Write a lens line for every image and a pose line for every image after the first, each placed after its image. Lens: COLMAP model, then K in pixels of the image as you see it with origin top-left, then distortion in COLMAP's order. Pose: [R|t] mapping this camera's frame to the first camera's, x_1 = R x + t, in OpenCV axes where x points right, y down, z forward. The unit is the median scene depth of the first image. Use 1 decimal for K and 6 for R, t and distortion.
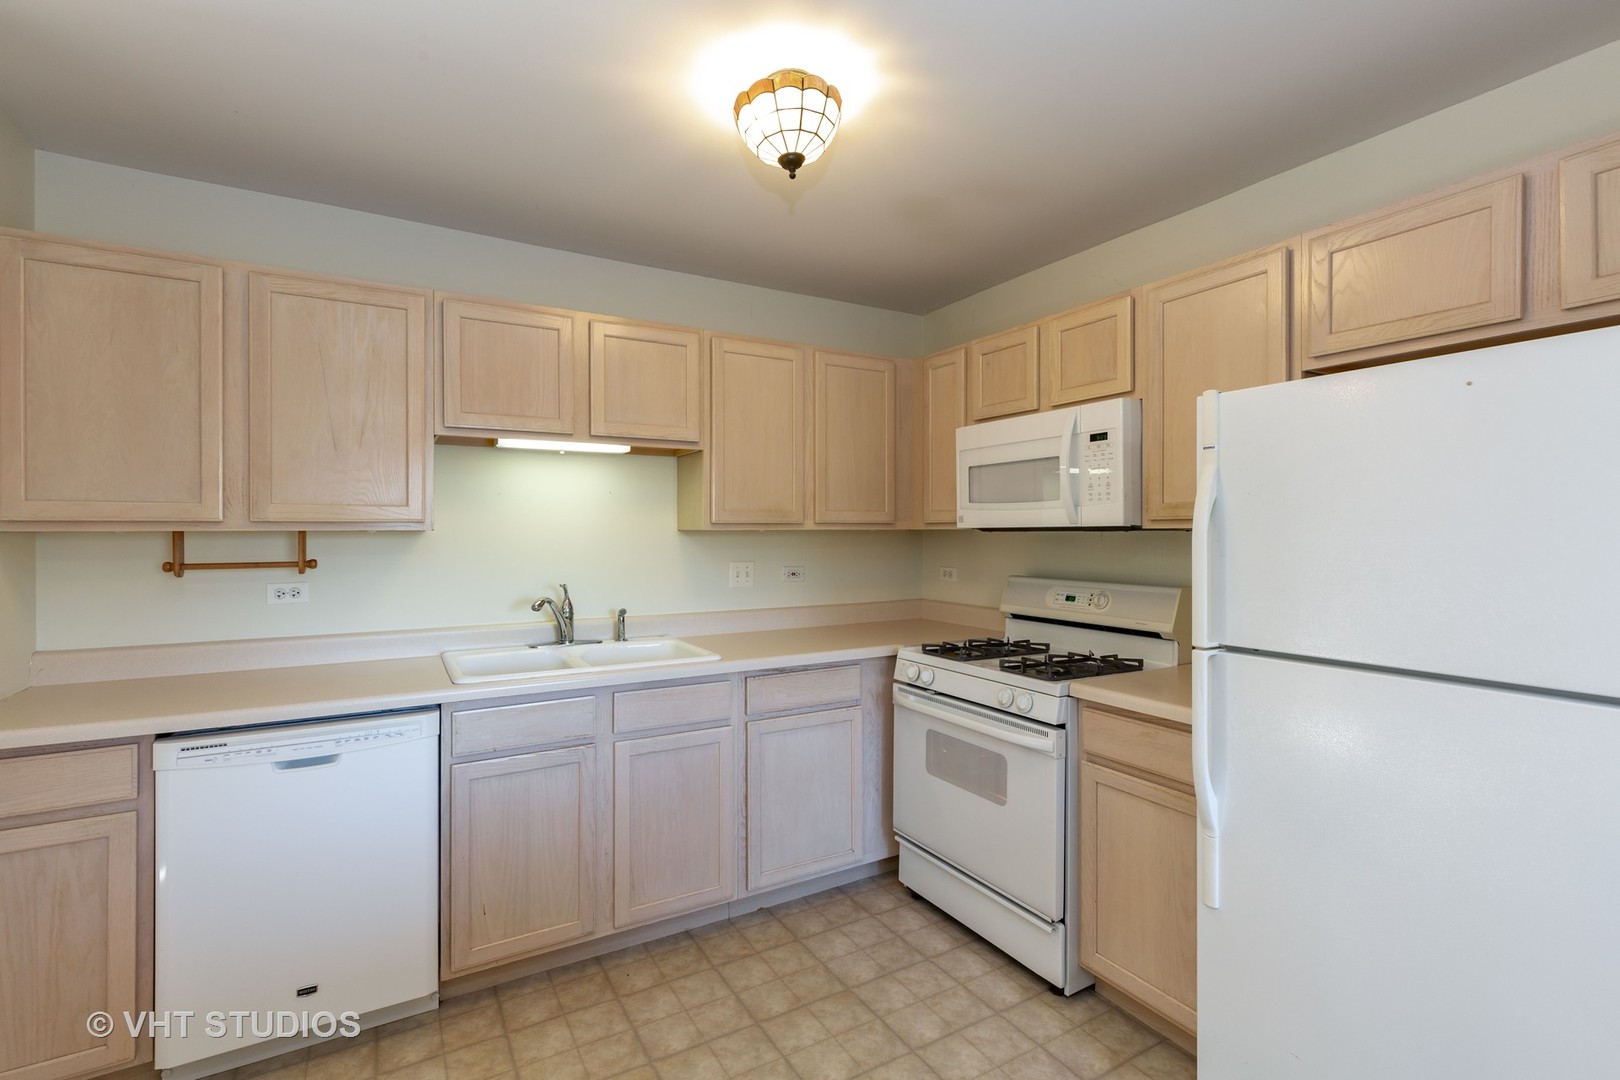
lens RADIAL K [[733.3, 0, 809.1], [0, 733.3, 534.7], [0, 0, 1]] dist [0.002246, 0.000707]
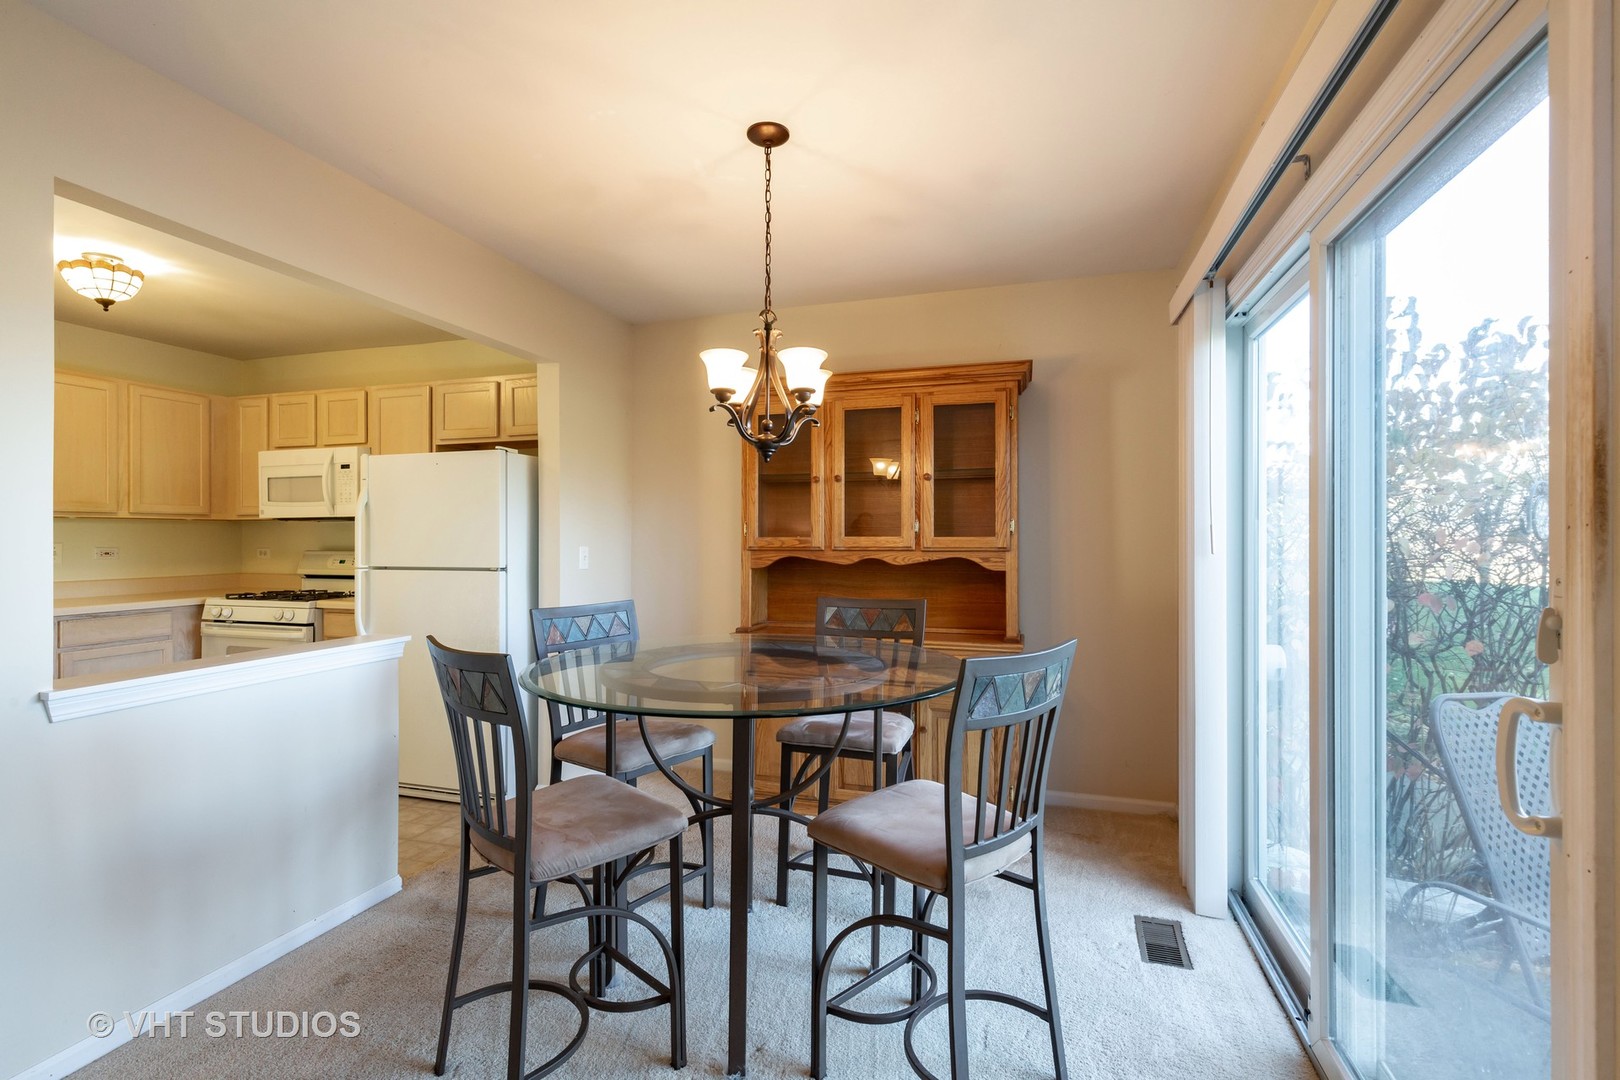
lens RADIAL K [[733.3, 0, 810.7], [0, 733.3, 540.5], [0, 0, 1]] dist [0.002246, 0.000707]
pose [[0.736956, -0.000164, 0.675941, 0.019532], [0.001247, 0.999999, -0.001117, 0.042398], [-0.675940, 0.001666, 0.736955, -0.920839]]
